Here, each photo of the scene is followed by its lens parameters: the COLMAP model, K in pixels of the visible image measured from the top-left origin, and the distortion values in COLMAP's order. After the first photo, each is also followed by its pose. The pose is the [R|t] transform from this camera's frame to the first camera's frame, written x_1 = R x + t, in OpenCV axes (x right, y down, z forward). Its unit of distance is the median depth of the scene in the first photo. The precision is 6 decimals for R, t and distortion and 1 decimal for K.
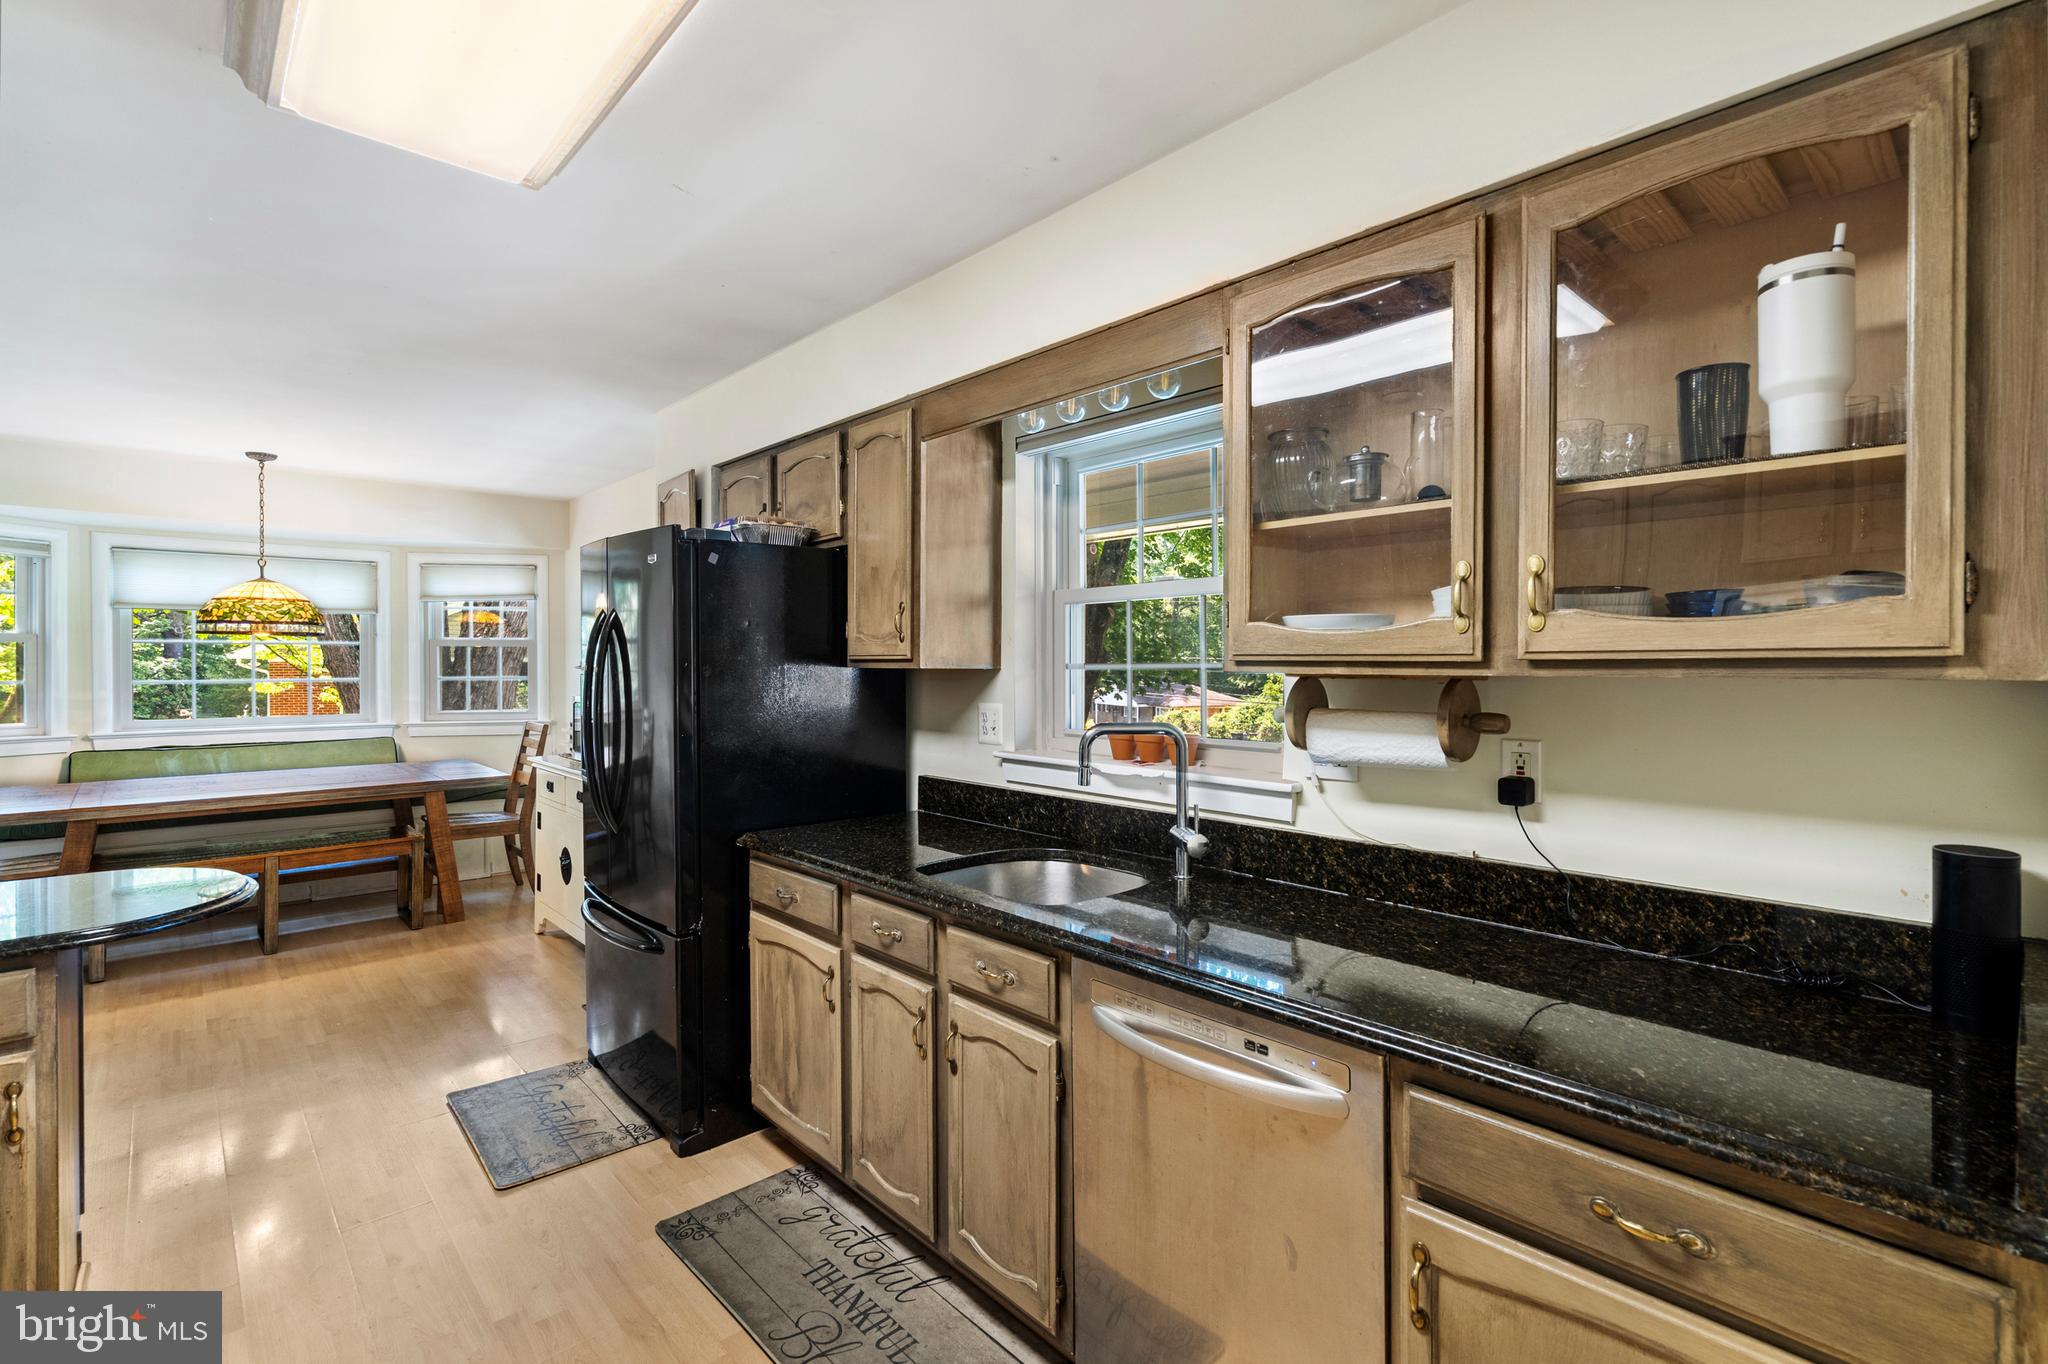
lens RADIAL K [[934.4, 0, 1036.7], [0, 934.4, 671.3], [0, 0, 1]] dist [-0.003808, 0.001689]
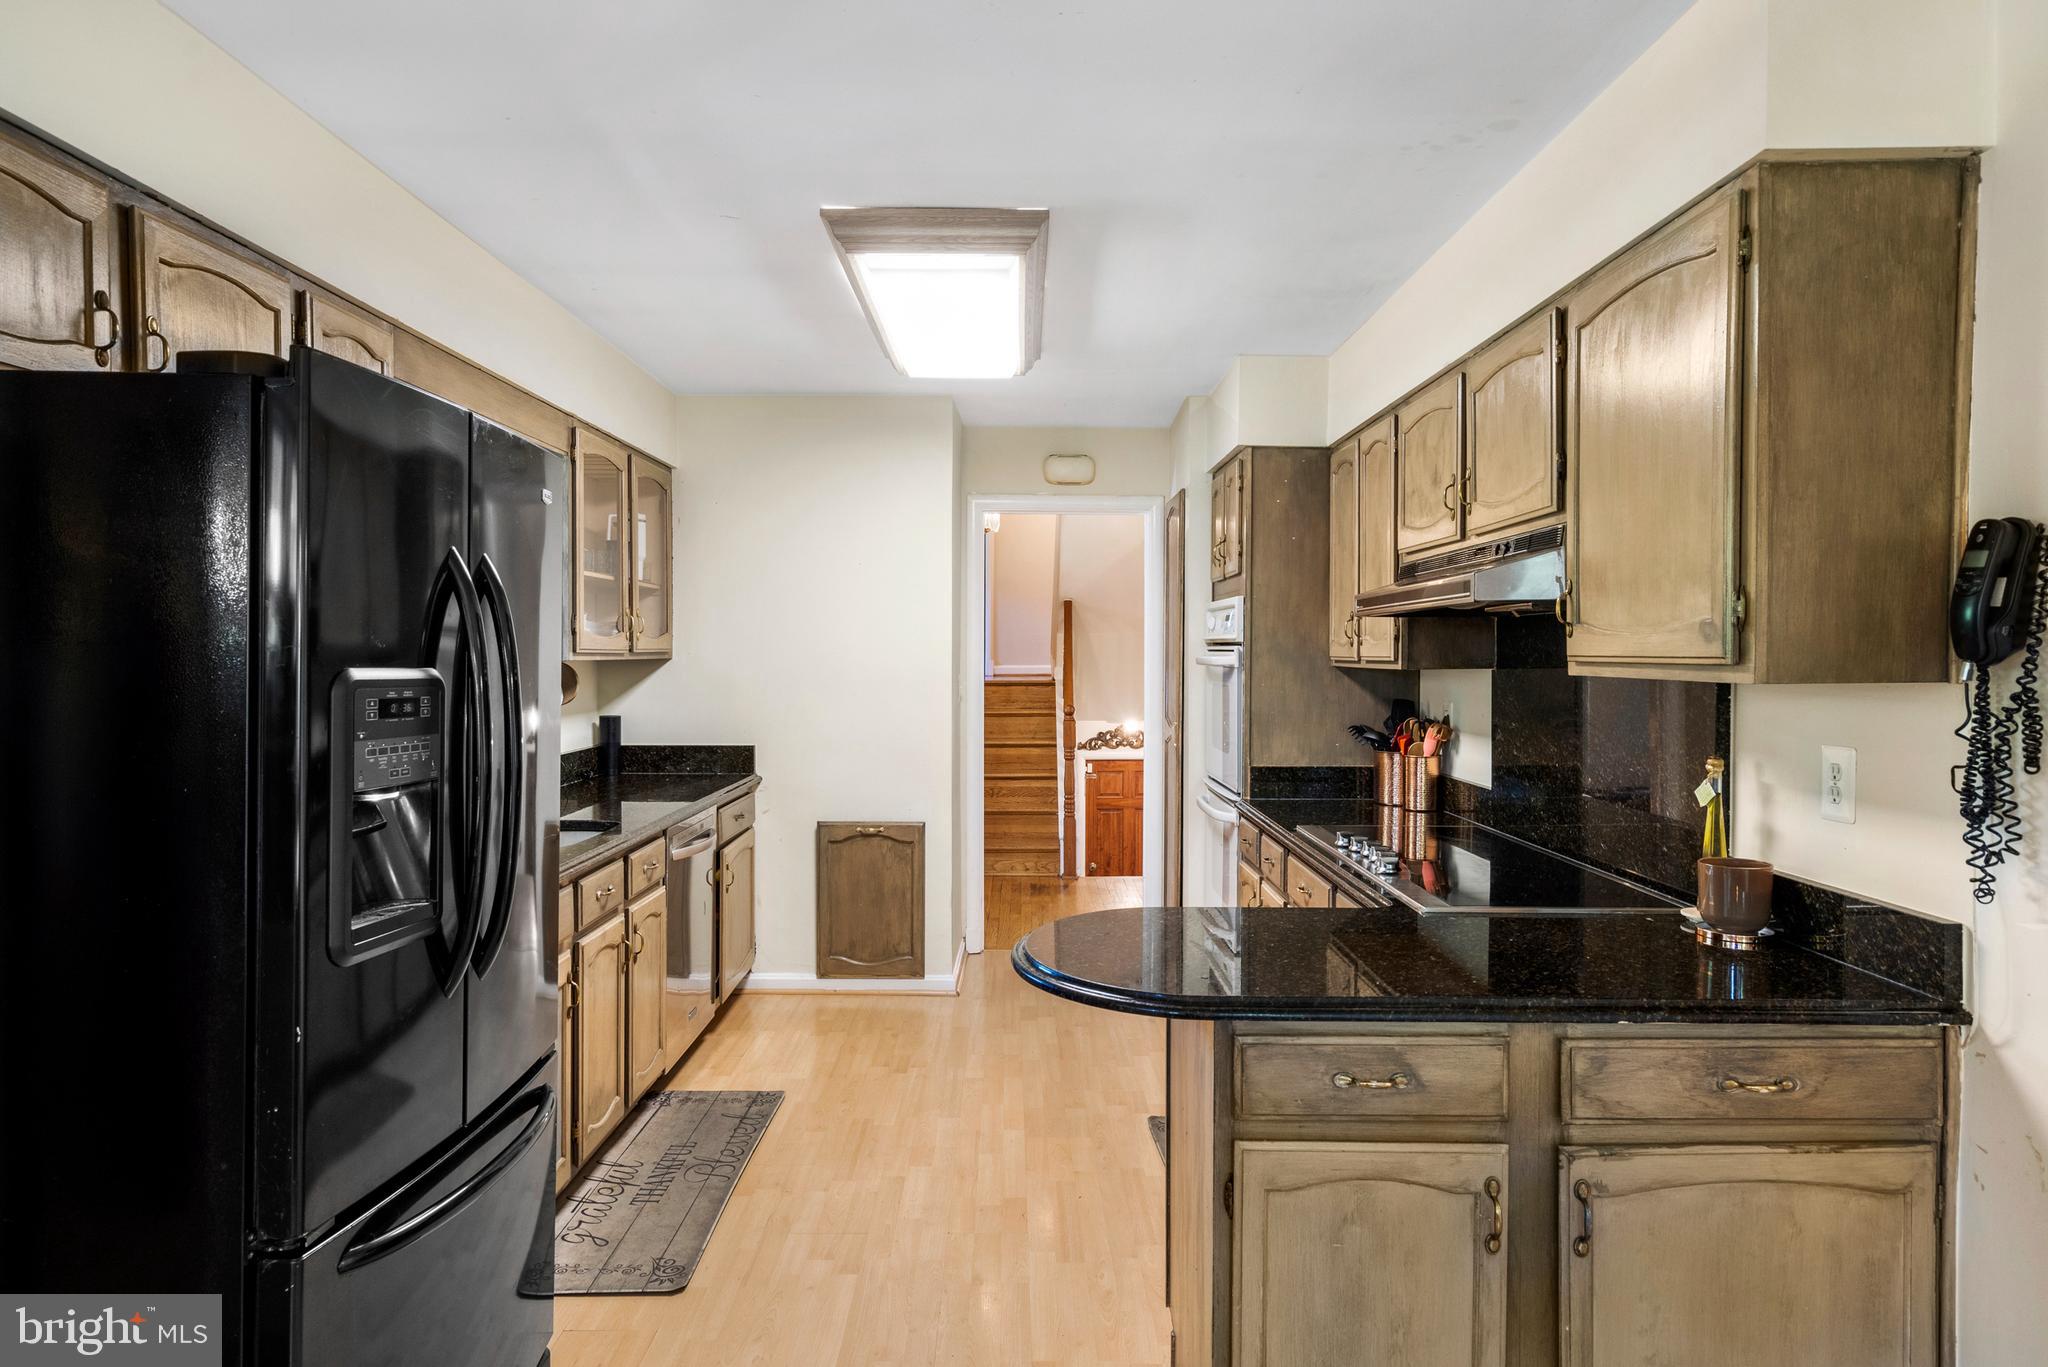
lens RADIAL K [[1186.1, 0, 1035.3], [0, 1186.1, 684.5], [0, 0, 1]] dist [0.004372, -0.000386]
pose [[-0.747770, -0.016772, 0.663745, -1.134279], [0.000999, 0.999651, 0.026386, -0.007333], [-0.663957, 0.020394, -0.747493, 1.304953]]
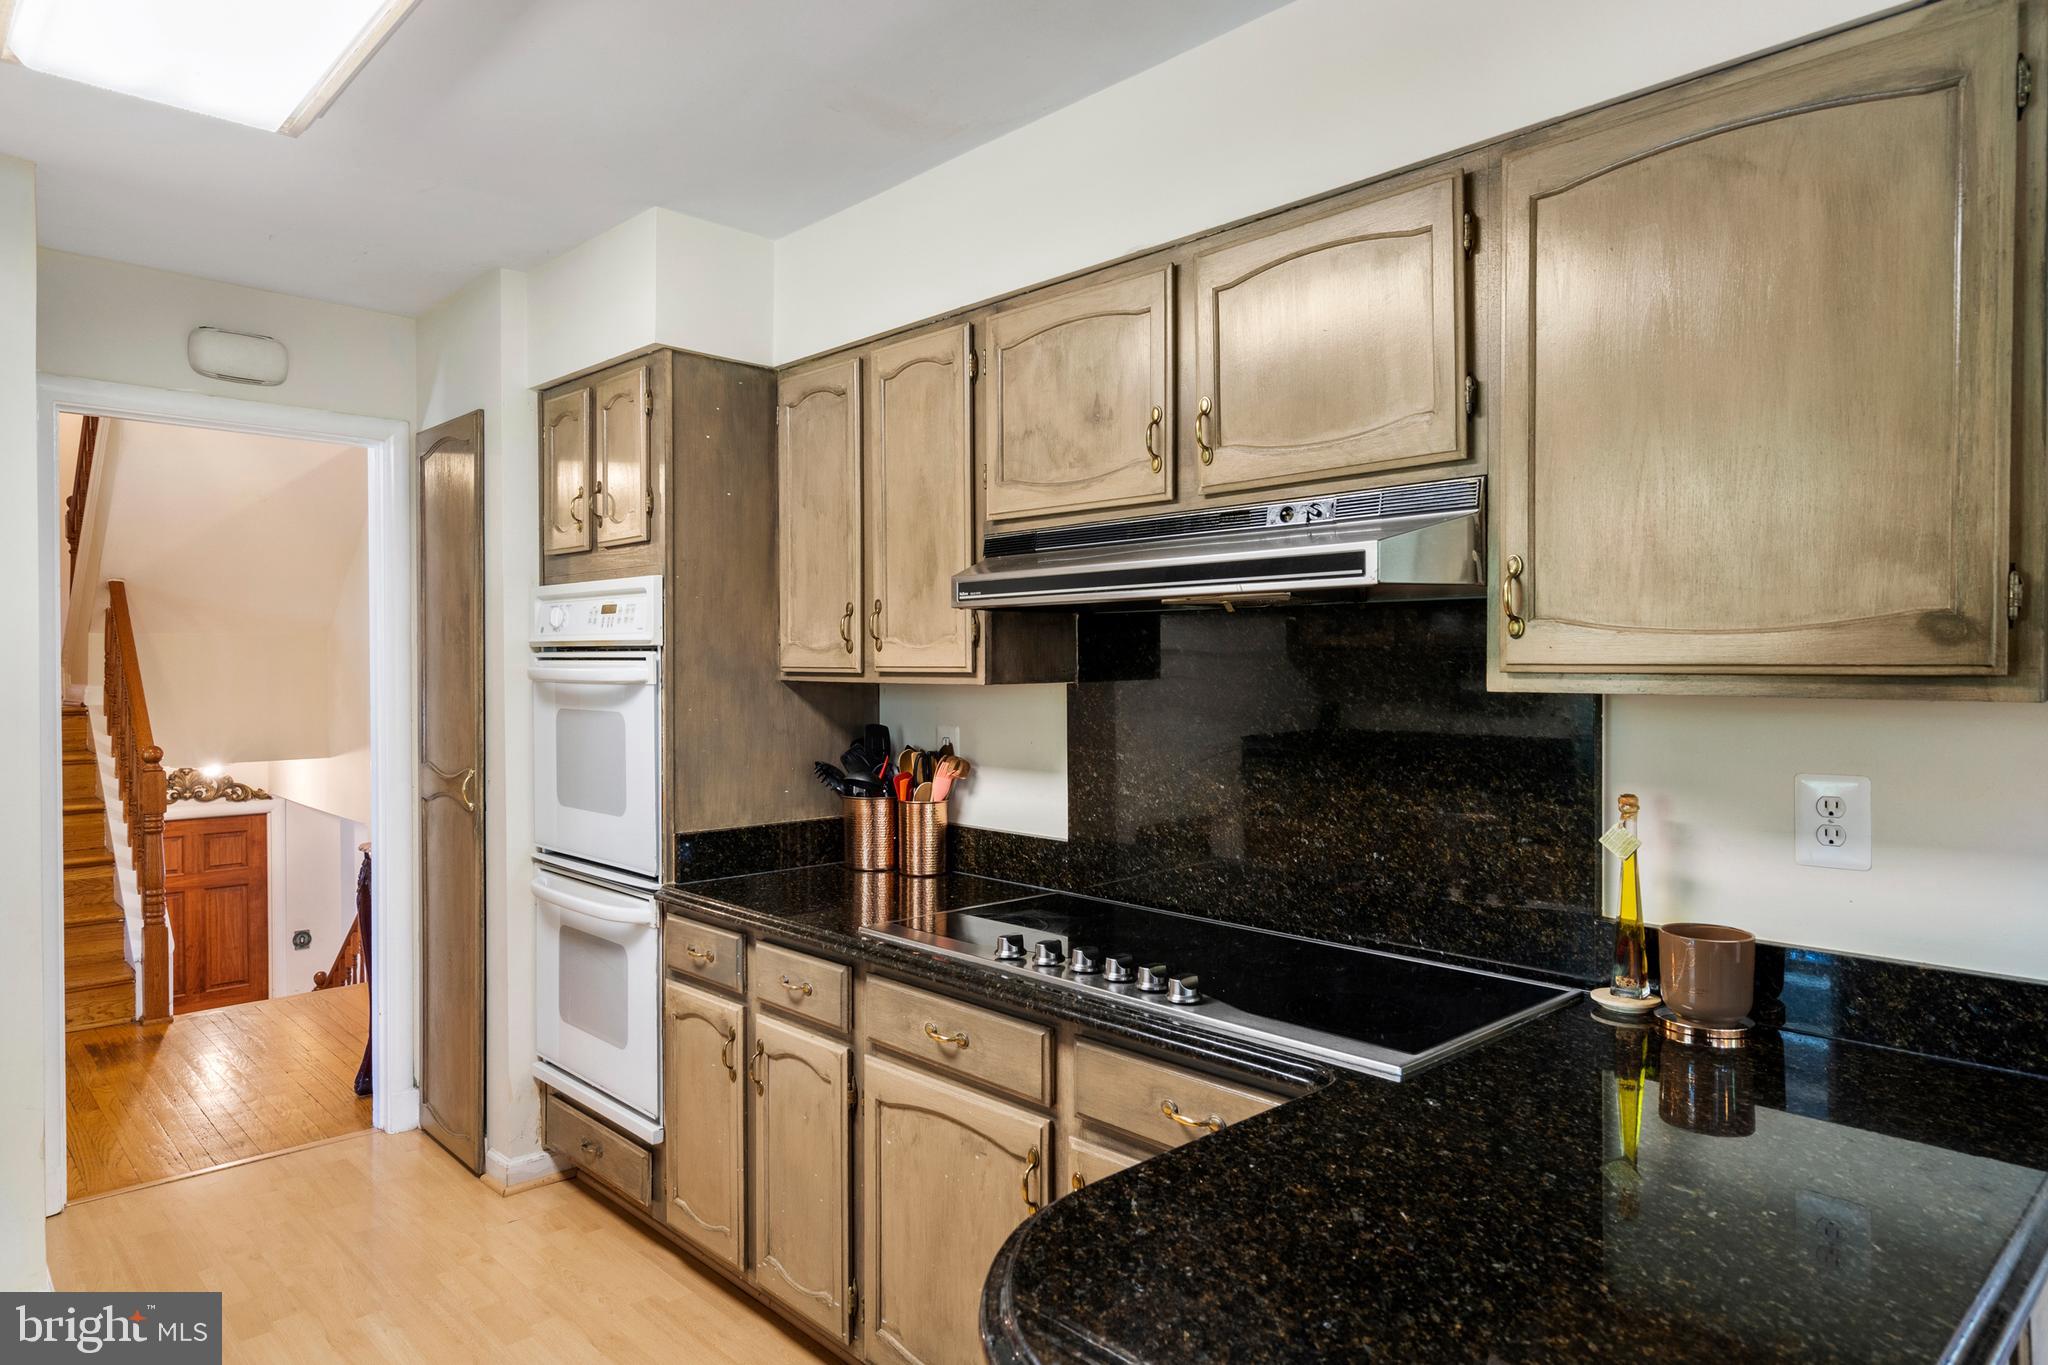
lens RADIAL K [[1215.3, 0, 1011.1], [0, 1215.3, 677.6], [0, 0, 1]] dist [0.001654, 0.001344]
pose [[-0.999489, 0.001402, -0.031940, -0.593749], [0.001042, 0.999936, 0.011279, -0.005429], [0.031954, 0.011240, -0.999426, 1.024571]]
